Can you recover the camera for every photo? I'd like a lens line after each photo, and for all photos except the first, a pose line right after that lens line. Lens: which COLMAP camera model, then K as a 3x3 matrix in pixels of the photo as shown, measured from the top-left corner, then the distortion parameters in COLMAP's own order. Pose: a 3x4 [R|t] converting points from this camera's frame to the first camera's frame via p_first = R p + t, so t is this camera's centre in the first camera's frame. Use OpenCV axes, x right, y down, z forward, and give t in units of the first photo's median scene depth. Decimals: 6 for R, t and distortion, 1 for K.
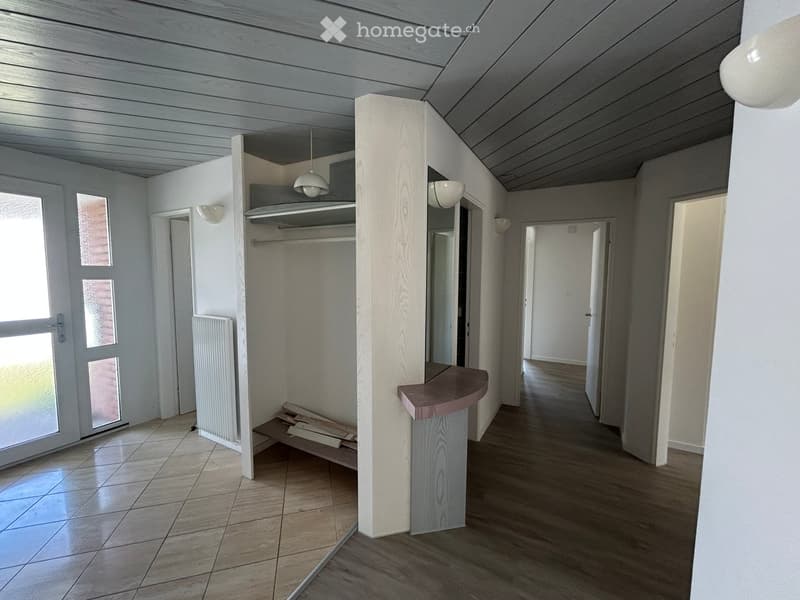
lens RADIAL K [[324.1, 0, 401.0], [0, 324.1, 298.5], [0, 0, 1]] dist [0.000873, 0.000063]
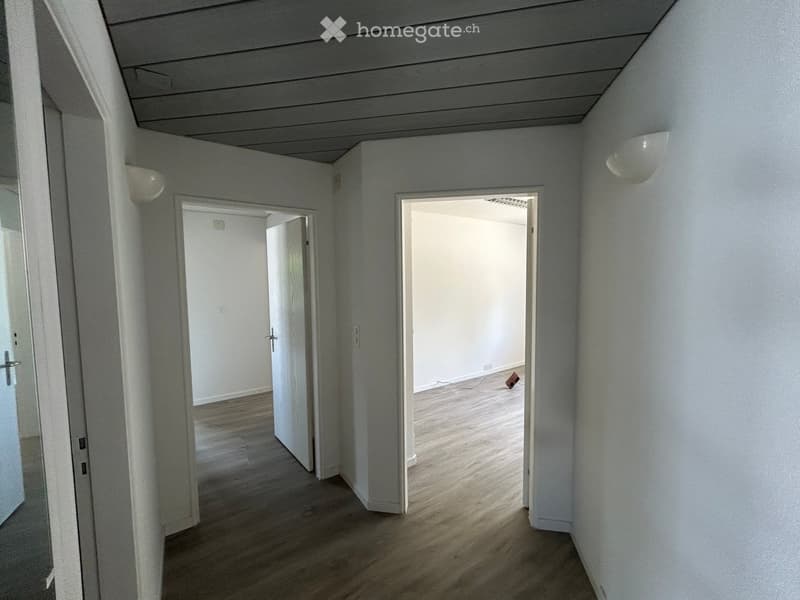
lens RADIAL K [[324.1, 0, 402.0], [0, 324.1, 298.2], [0, 0, 1]] dist [0.000873, 0.000063]
pose [[0.456197, -0.071514, 0.887001, 0.056306], [0.083909, 0.995781, 0.037129, -0.050665], [-0.885914, 0.057489, 0.460273, 0.440992]]
